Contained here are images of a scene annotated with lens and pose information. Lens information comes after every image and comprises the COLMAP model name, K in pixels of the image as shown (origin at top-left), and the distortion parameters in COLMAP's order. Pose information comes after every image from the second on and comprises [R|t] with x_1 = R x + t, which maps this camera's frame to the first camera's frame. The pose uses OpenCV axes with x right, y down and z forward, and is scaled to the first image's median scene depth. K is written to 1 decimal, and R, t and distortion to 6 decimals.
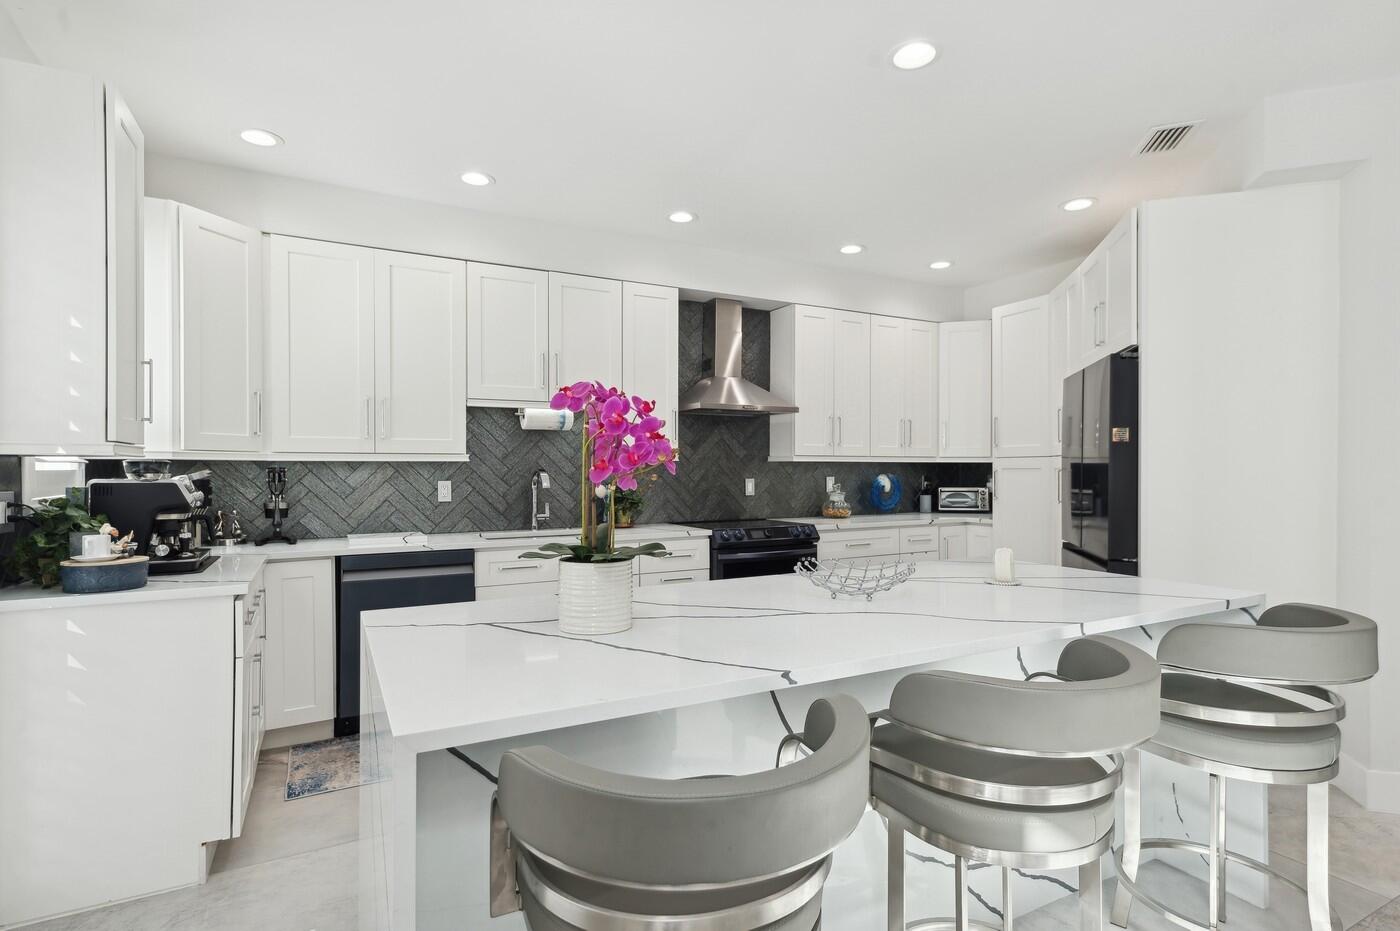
lens RADIAL K [[719.7, 0, 701.1], [0, 719.7, 463.8], [0, 0, 1]] dist [0.028797, 0.000199]
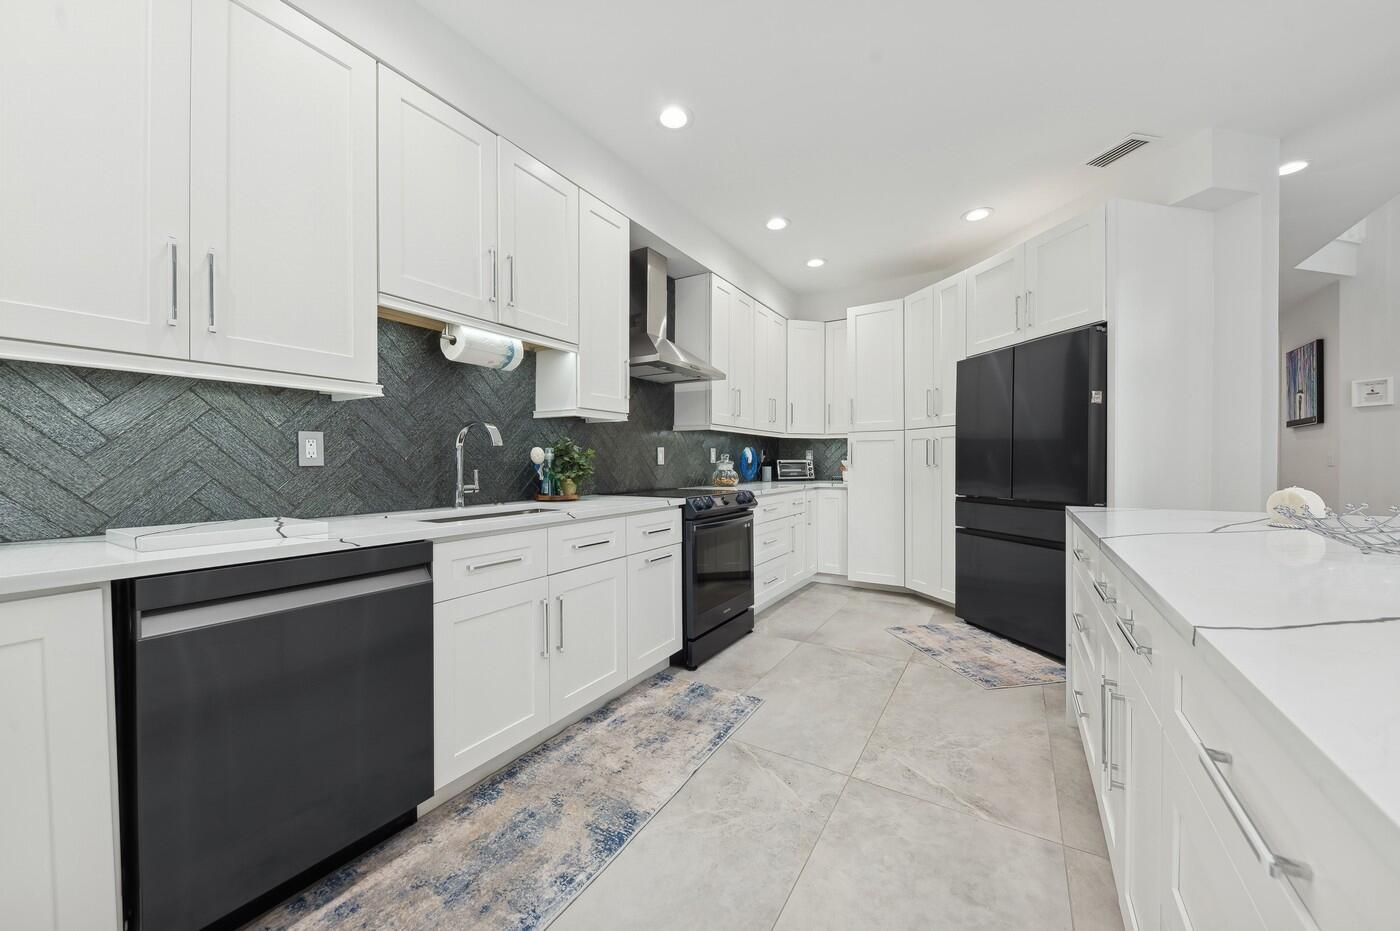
lens RADIAL K [[513.5, 0, 699.5], [0, 513.5, 468.4], [0, 0, 1]] dist [0.012439, -0.000238]
pose [[0.865892, -0.005787, 0.500198, -0.282396], [-0.003125, 0.999851, 0.016978, 0.044685], [-0.500221, -0.016264, 0.865745, 0.448689]]
